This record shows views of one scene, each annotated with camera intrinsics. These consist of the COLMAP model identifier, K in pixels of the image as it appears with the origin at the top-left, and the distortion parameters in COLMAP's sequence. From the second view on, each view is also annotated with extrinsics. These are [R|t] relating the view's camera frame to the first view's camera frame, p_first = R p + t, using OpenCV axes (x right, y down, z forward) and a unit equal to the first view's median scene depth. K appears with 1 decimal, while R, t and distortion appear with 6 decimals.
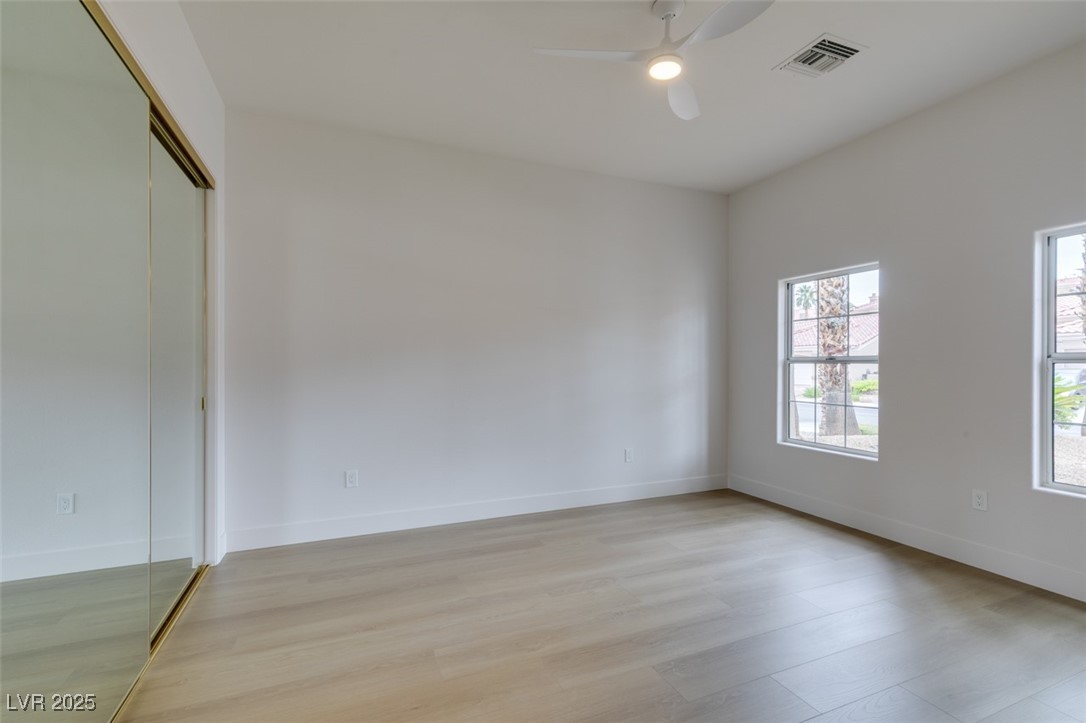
lens RADIAL K [[494.4, 0, 540.2], [0, 494.4, 362.0], [0, 0, 1]] dist [-0.001401, -0.000529]
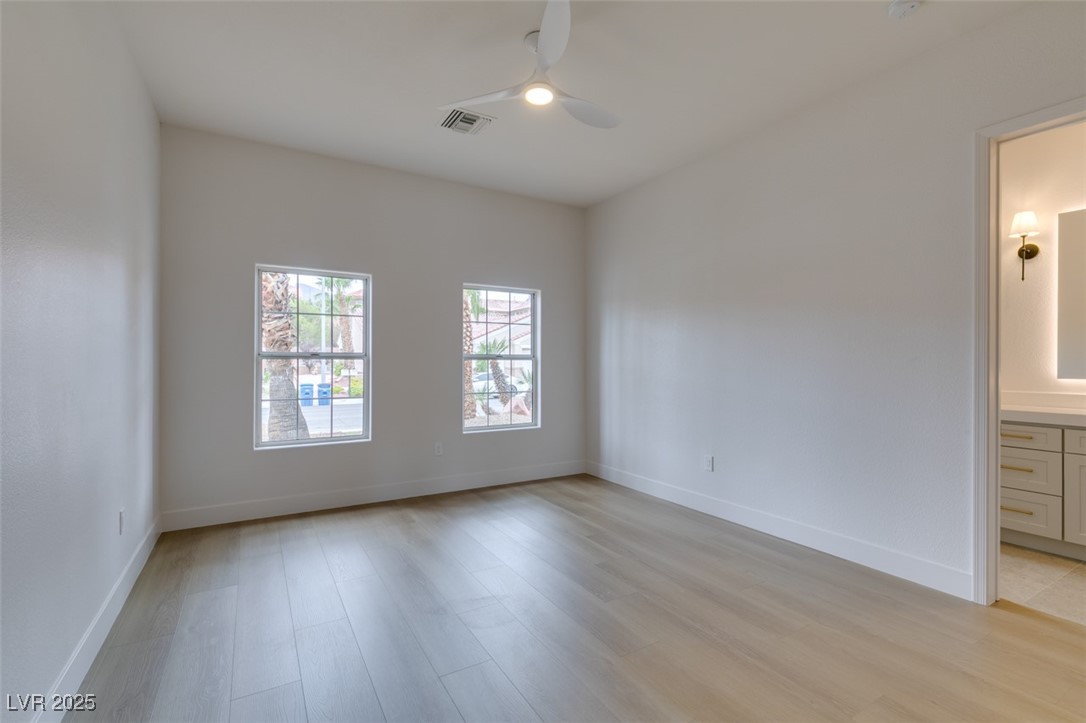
lens RADIAL K [[494.4, 0, 541.9], [0, 494.4, 363.5], [0, 0, 1]] dist [-0.001401, -0.000529]
pose [[-0.133942, 0.003432, 0.990983, -0.579731], [0.003762, 0.999989, -0.002954, 0.020252], [-0.990982, 0.003333, -0.133953, 0.785636]]
